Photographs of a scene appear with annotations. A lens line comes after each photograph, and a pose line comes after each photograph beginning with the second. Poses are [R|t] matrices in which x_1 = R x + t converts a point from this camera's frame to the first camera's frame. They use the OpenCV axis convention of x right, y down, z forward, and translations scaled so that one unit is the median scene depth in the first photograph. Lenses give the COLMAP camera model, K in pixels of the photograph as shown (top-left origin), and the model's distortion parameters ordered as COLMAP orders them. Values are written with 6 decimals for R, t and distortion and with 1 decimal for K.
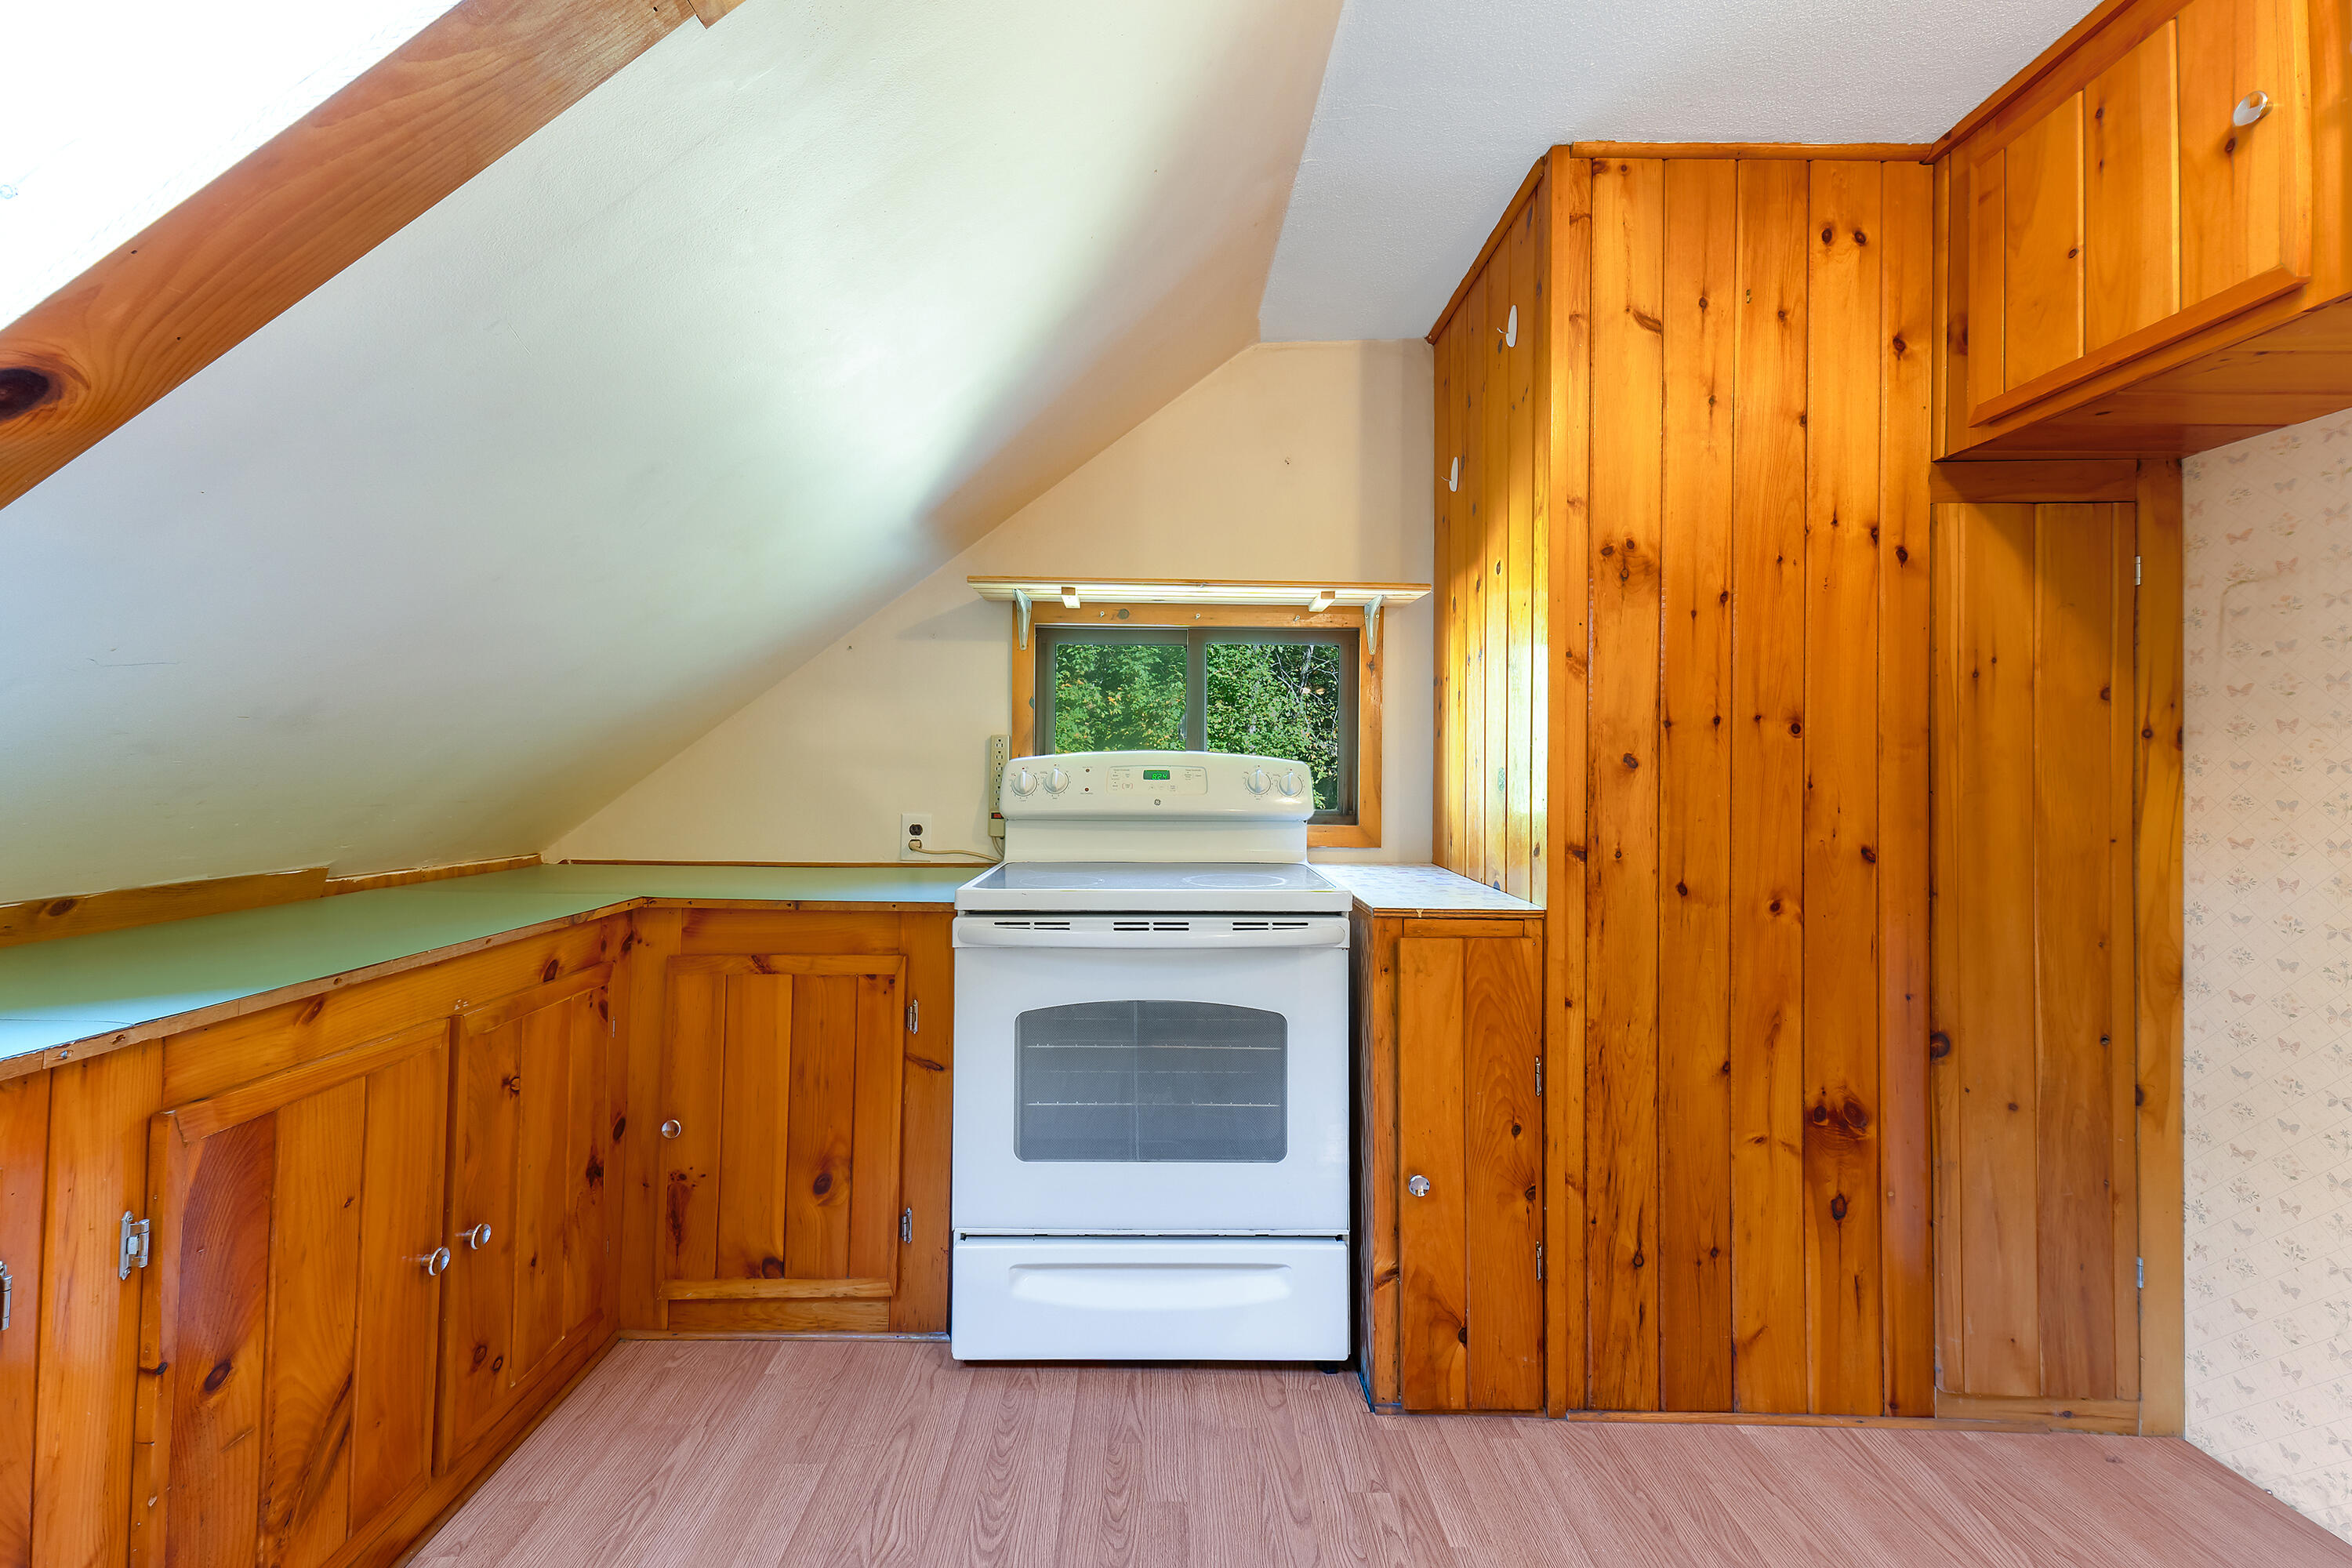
lens RADIAL K [[969.4, 0, 1165.0], [0, 969.4, 757.4], [0, 0, 1]] dist [0.030244, -0.000423]
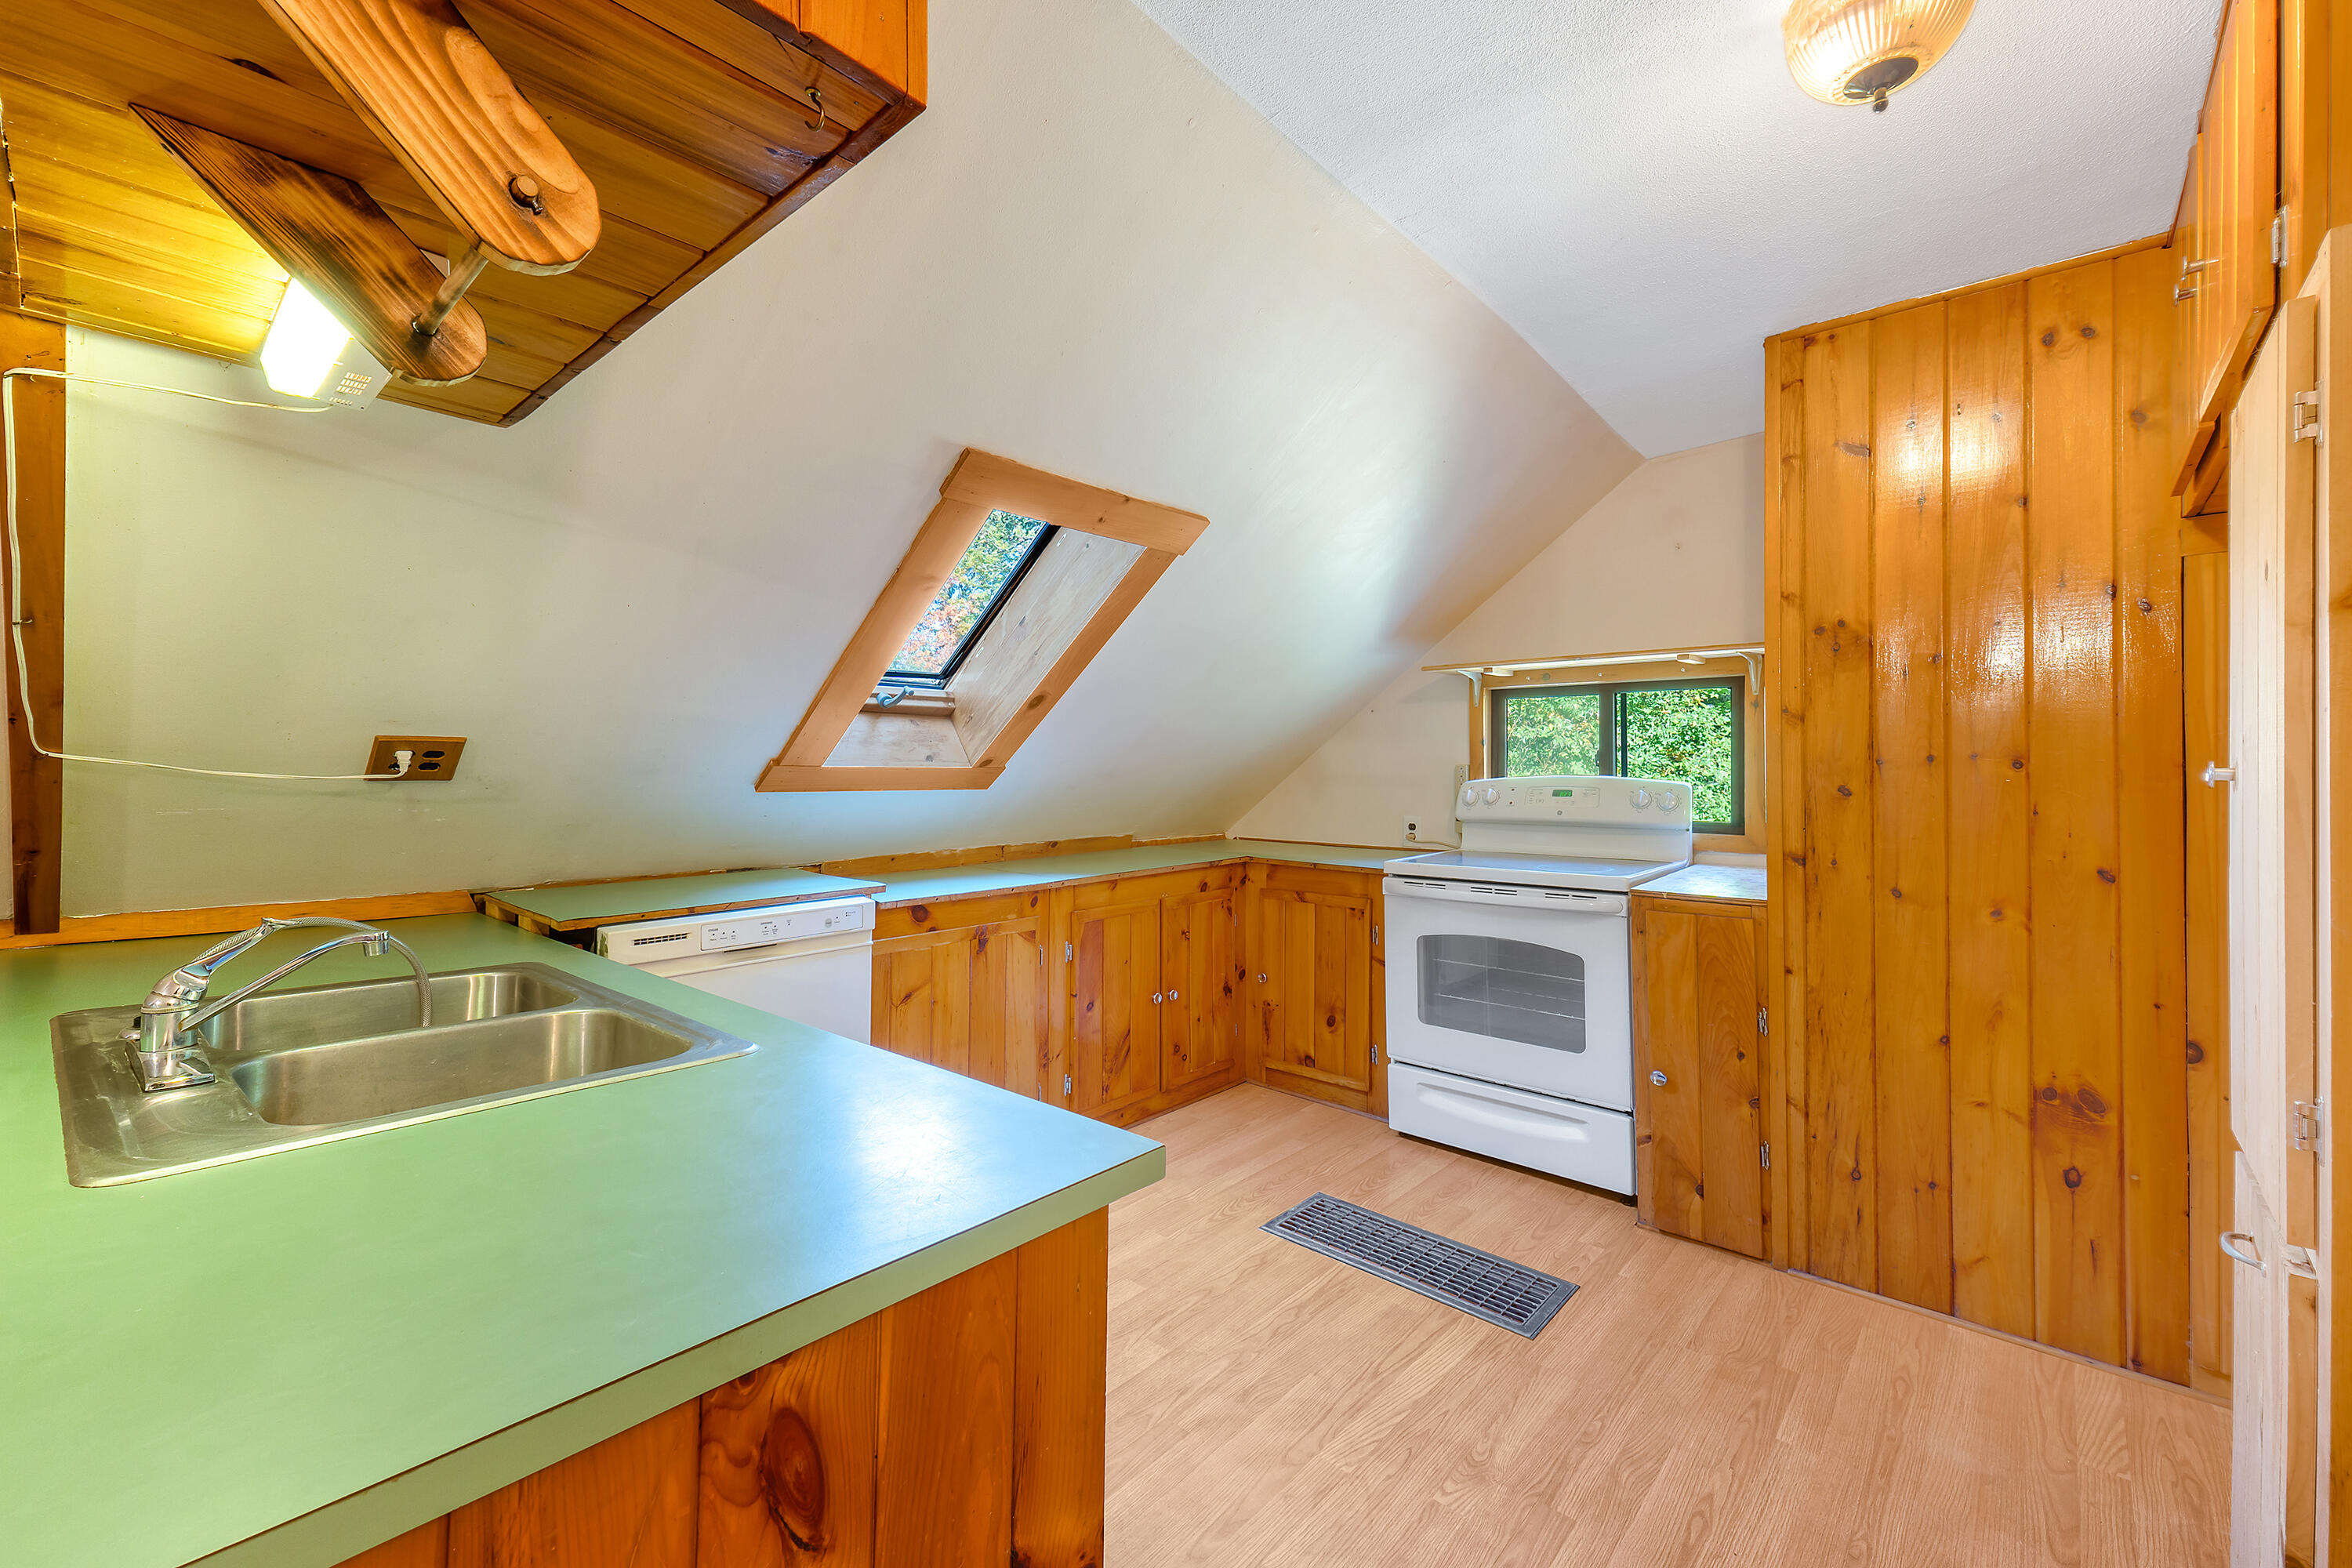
lens RADIAL K [[969.4, 0, 1165.0], [0, 969.4, 757.4], [0, 0, 1]] dist [0.030244, -0.000423]
pose [[0.742428, -0.016352, -0.669726, 0.681681], [0.018936, 0.999815, -0.003420, -0.053068], [0.669658, -0.010143, 0.742600, -0.572810]]
